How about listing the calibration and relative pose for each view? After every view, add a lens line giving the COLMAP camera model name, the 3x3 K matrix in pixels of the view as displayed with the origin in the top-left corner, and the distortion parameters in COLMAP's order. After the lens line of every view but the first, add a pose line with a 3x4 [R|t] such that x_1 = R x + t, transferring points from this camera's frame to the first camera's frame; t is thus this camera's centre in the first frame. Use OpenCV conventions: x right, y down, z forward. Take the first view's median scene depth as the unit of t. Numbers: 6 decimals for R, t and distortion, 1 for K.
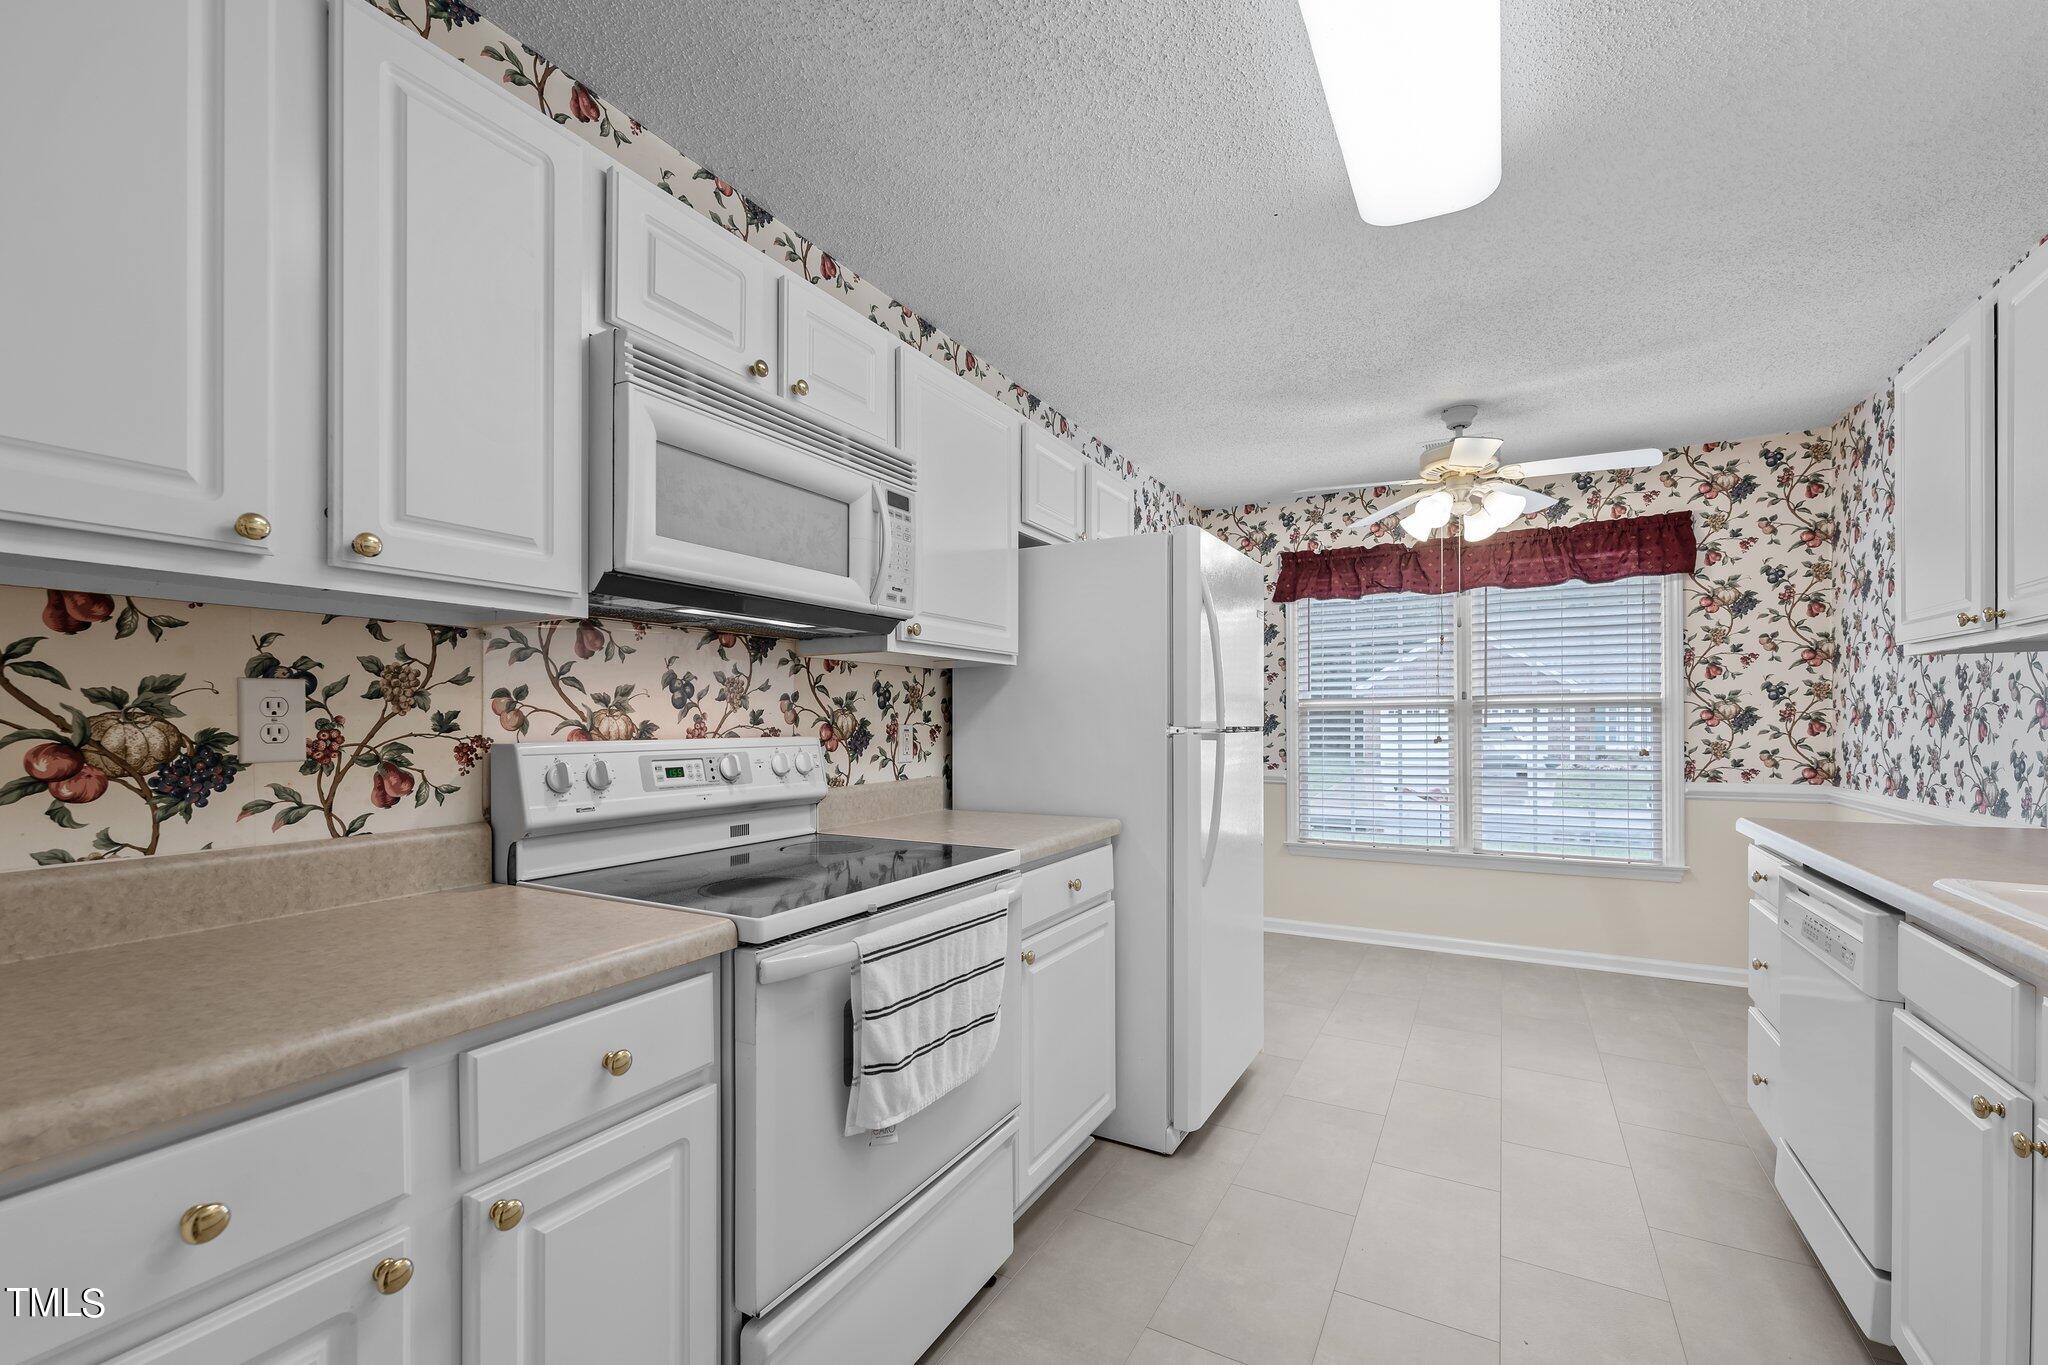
lens RADIAL K [[855.3, 0, 1012.7], [0, 855.3, 727.5], [0, 0, 1]] dist [0.001983, -0.001498]
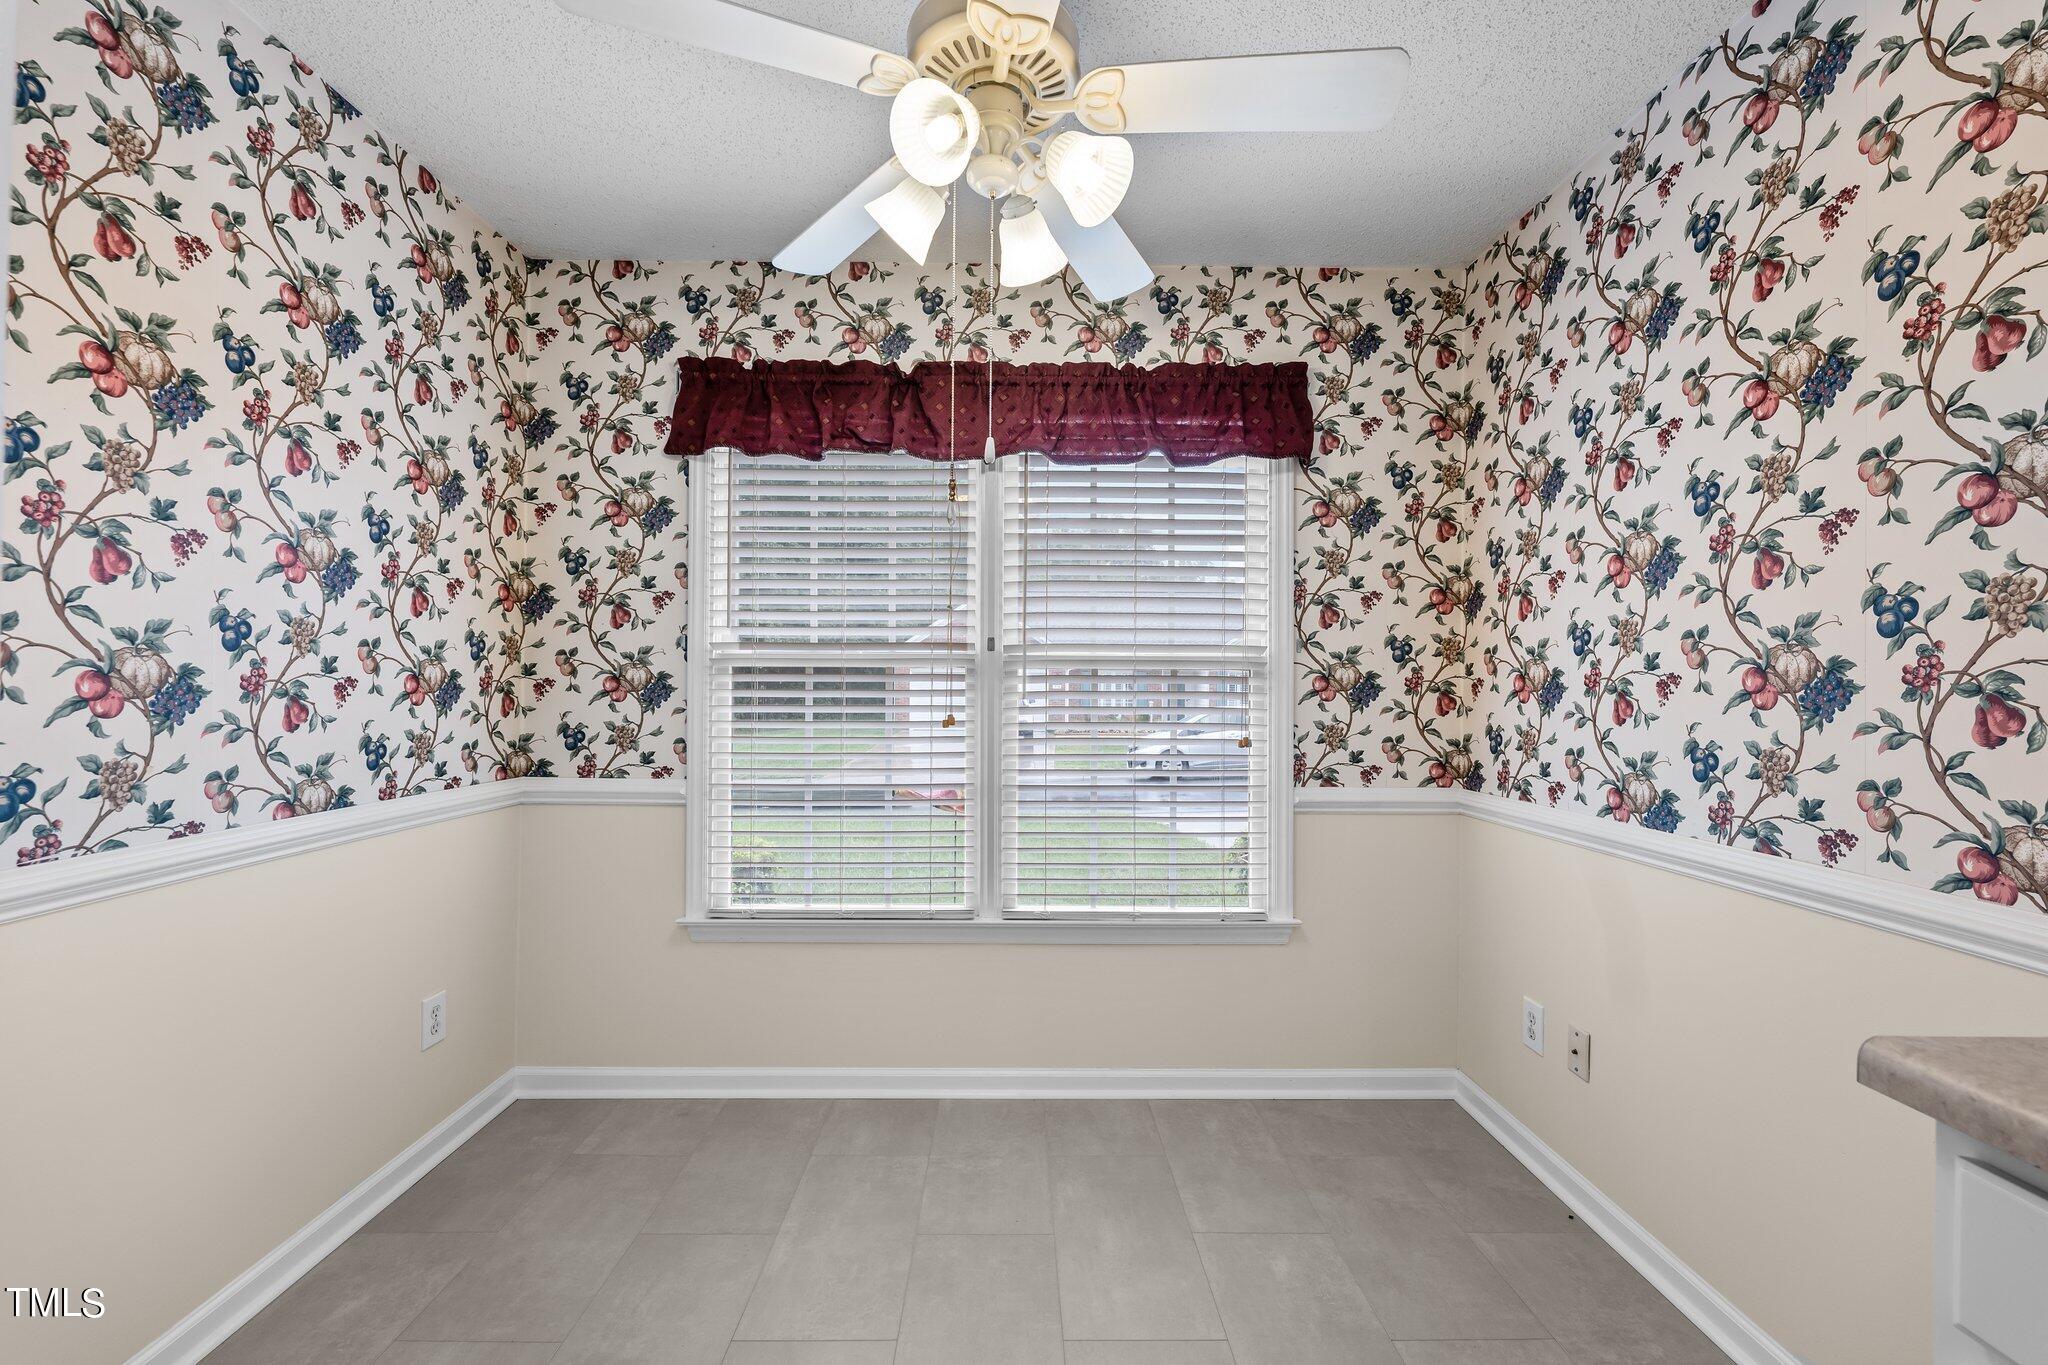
lens RADIAL K [[855.3, 0, 1023.2], [0, 855.3, 681.6], [0, 0, 1]] dist [0.001983, -0.001498]
pose [[0.860618, 0.010972, 0.509132, 0.346858], [-0.009552, 0.999940, -0.005403, -0.012509], [-0.509161, -0.000214, 0.860671, 0.675121]]
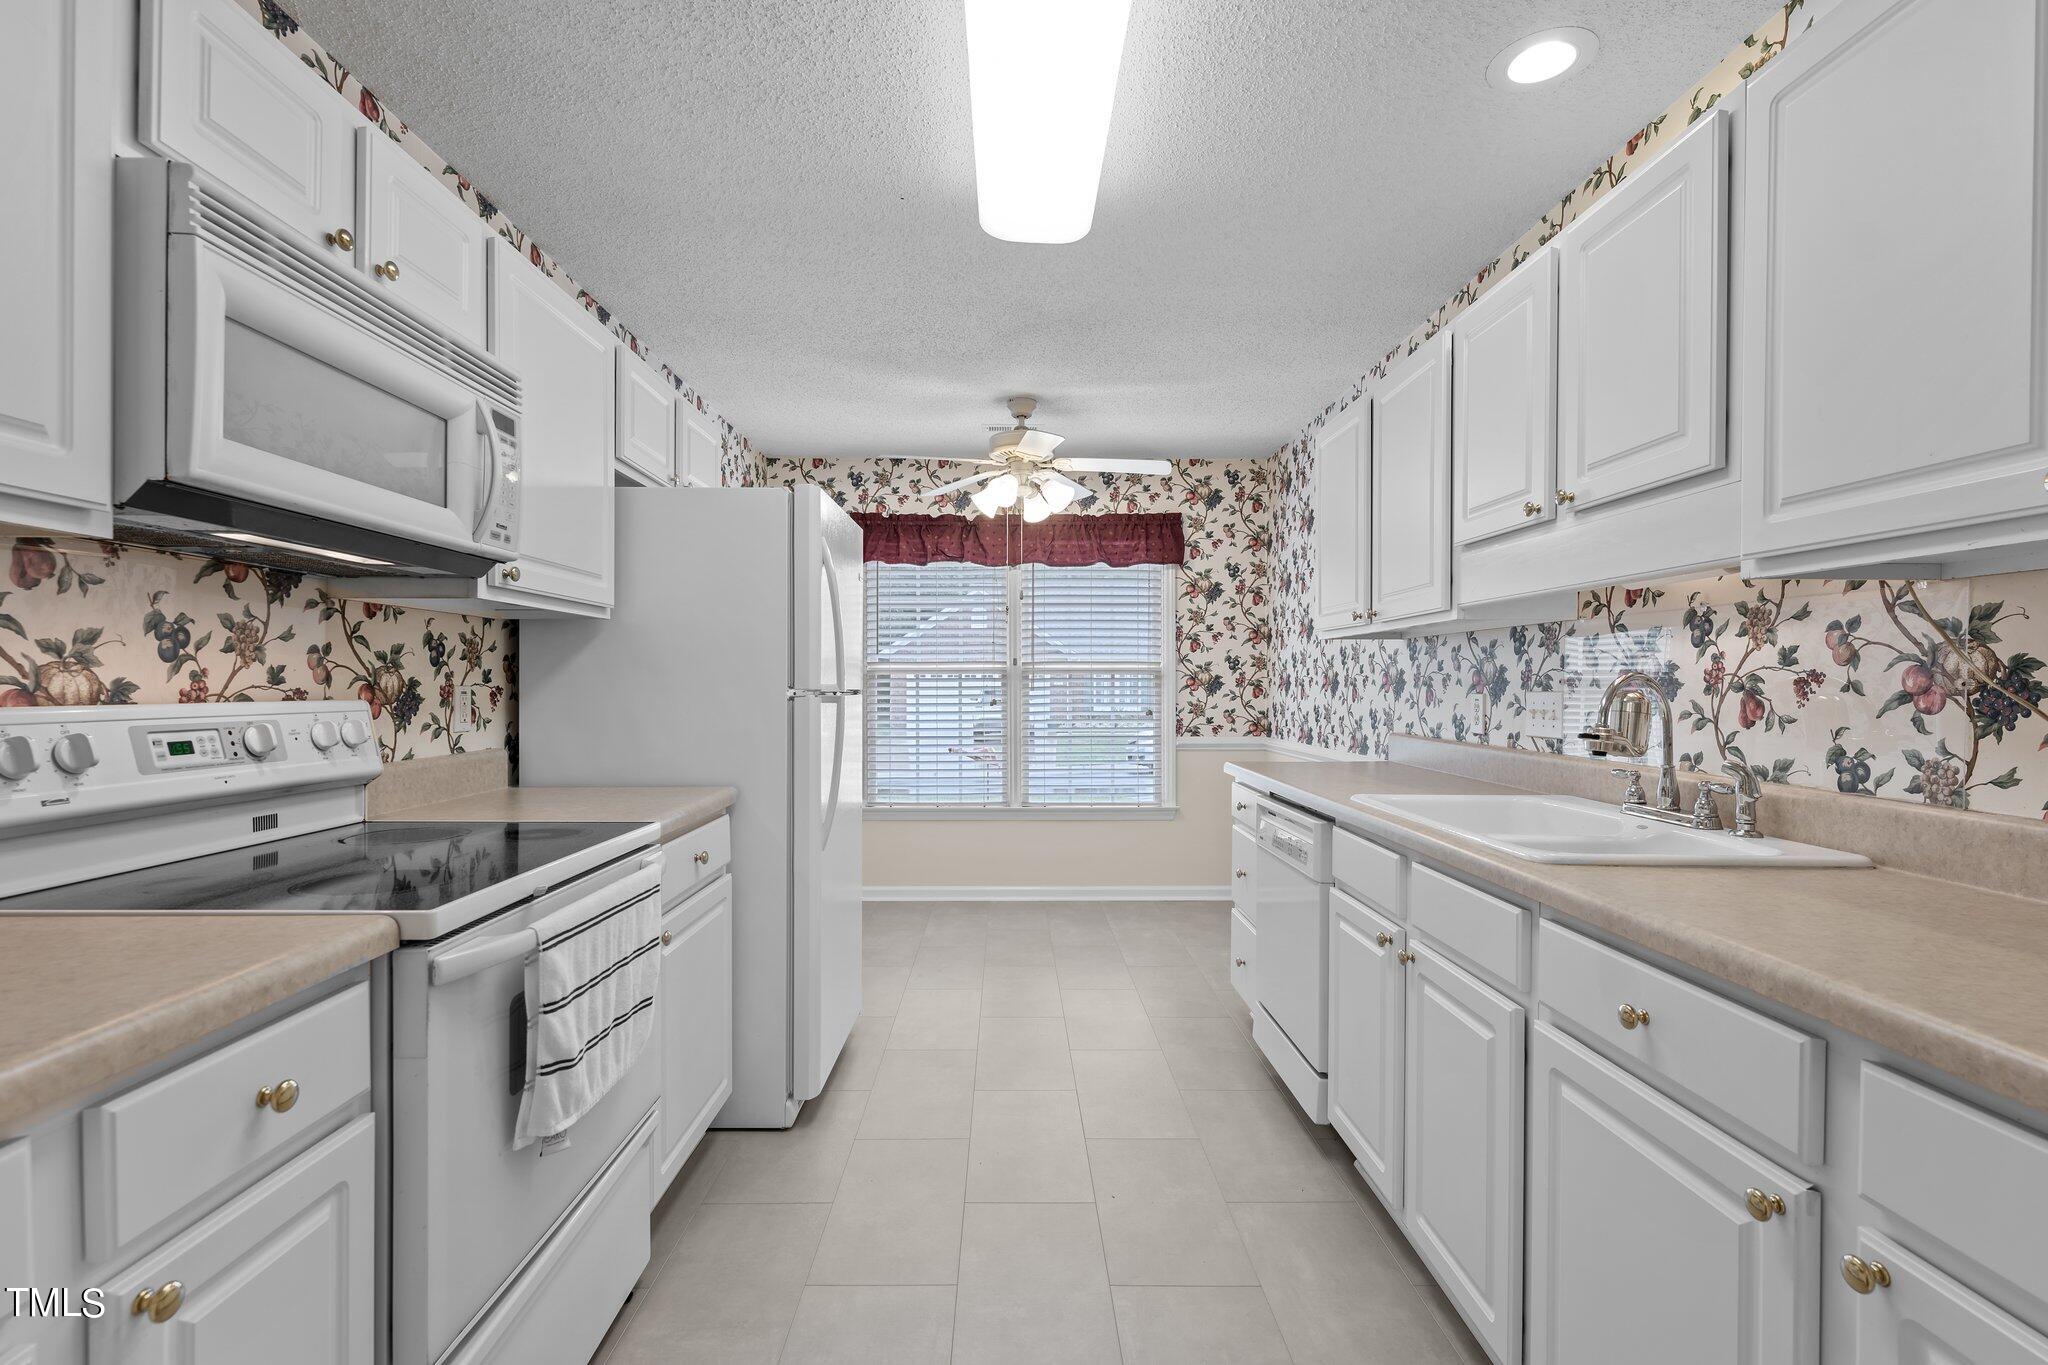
lens RADIAL K [[940.4, 0, 1022.4], [0, 940.4, 697.3], [0, 0, 1]] dist [-0.000831, -0.001561]
pose [[0.860242, -0.001212, 0.509885, -0.098546], [-0.001827, 0.999983, 0.005460, 0.001464], [-0.509883, -0.005628, 0.860225, -0.040998]]
